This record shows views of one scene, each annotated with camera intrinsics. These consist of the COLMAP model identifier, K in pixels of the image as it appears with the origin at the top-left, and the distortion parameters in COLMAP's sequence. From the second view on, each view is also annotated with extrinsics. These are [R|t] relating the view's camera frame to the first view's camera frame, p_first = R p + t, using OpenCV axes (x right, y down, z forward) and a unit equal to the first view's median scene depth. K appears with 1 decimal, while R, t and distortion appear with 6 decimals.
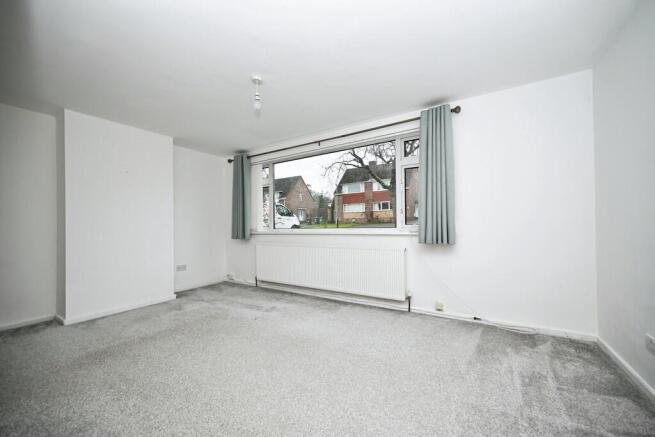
lens RADIAL K [[257.5, 0, 327.5], [0, 257.5, 218.5], [0, 0, 1]] dist [0.000857, 0.000022]
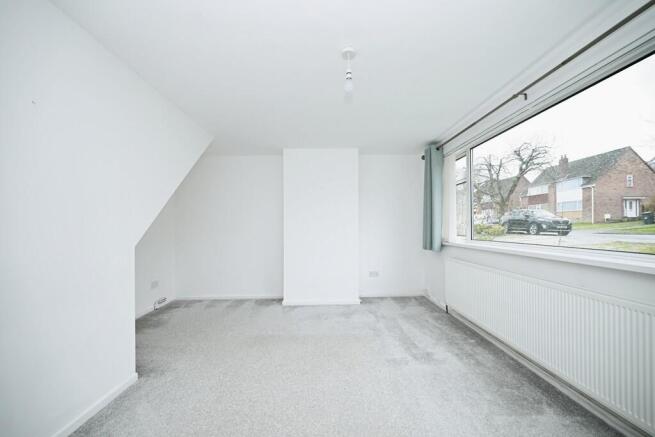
lens RADIAL K [[257.5, 0, 327.5], [0, 257.5, 218.5], [0, 0, 1]] dist [0.000857, 0.000022]
pose [[0.552713, -0.019565, -0.833142, 0.200454], [0.024999, 0.999664, -0.006891, -0.026144], [0.832996, -0.017019, 0.553017, 0.322721]]
